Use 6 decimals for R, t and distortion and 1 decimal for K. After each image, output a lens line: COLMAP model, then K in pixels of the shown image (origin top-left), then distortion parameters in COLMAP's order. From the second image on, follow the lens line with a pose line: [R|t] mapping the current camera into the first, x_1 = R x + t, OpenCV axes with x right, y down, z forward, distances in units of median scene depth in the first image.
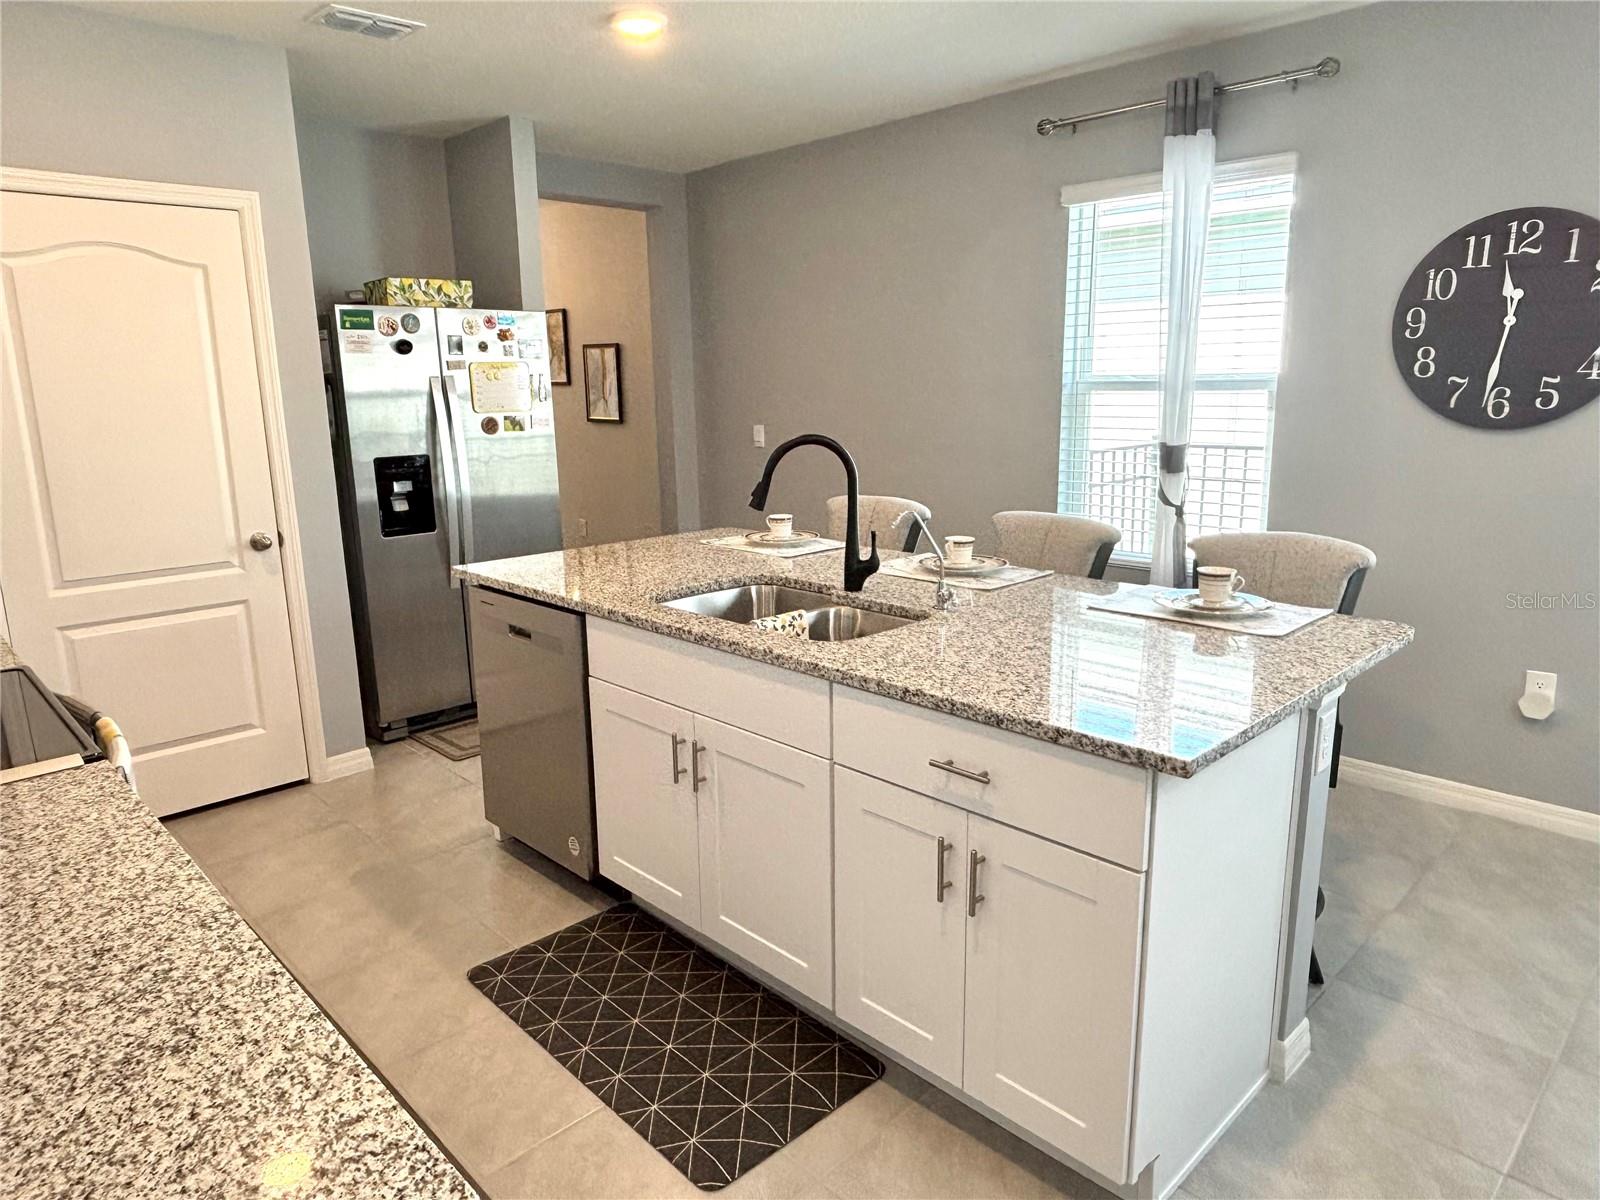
lens RADIAL K [[1011.0, 0, 796.3], [0, 1011.0, 589.4], [0, 0, 1]] dist [-0.006391, -0.000913]
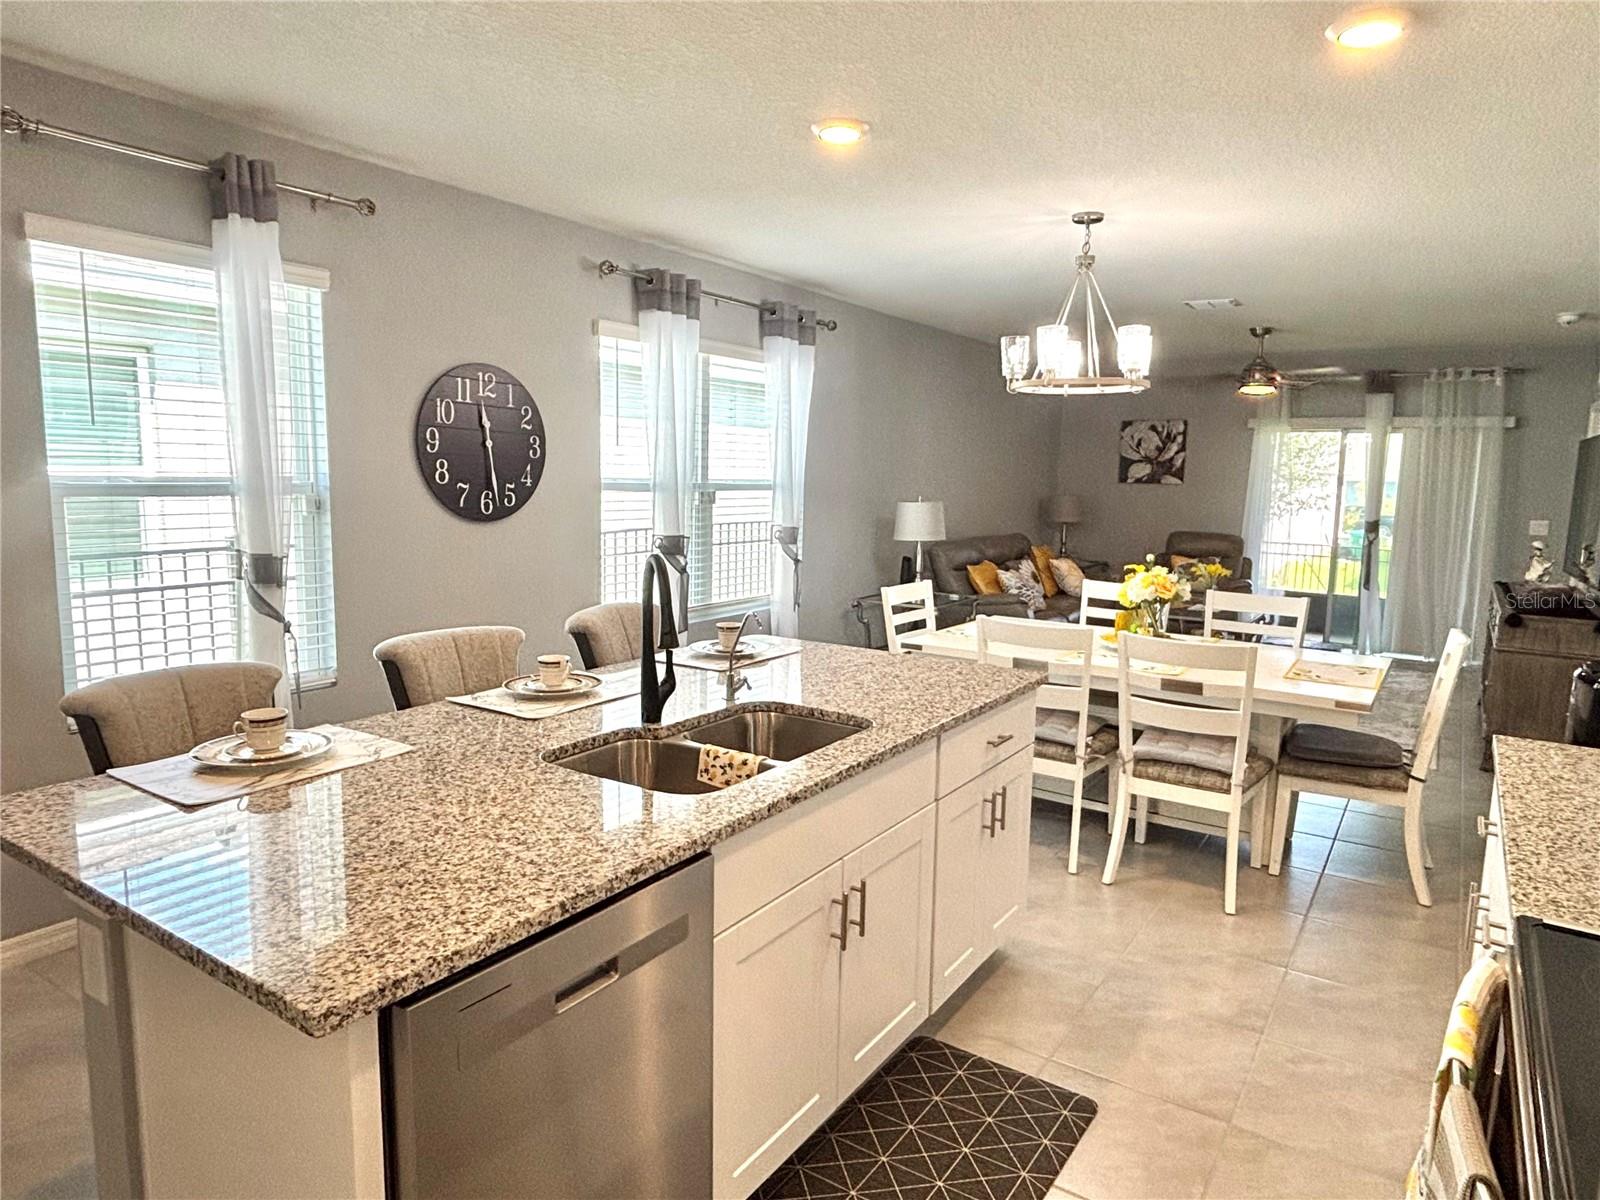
lens RADIAL K [[1011.0, 0, 768.2], [0, 1011.0, 601.9], [0, 0, 1]] dist [-0.006391, -0.000913]
pose [[-0.196589, -0.116674, 0.973519, -0.742958], [0.190852, 0.969350, 0.154714, -0.199293], [-0.961732, 0.216214, -0.168296, 0.920301]]
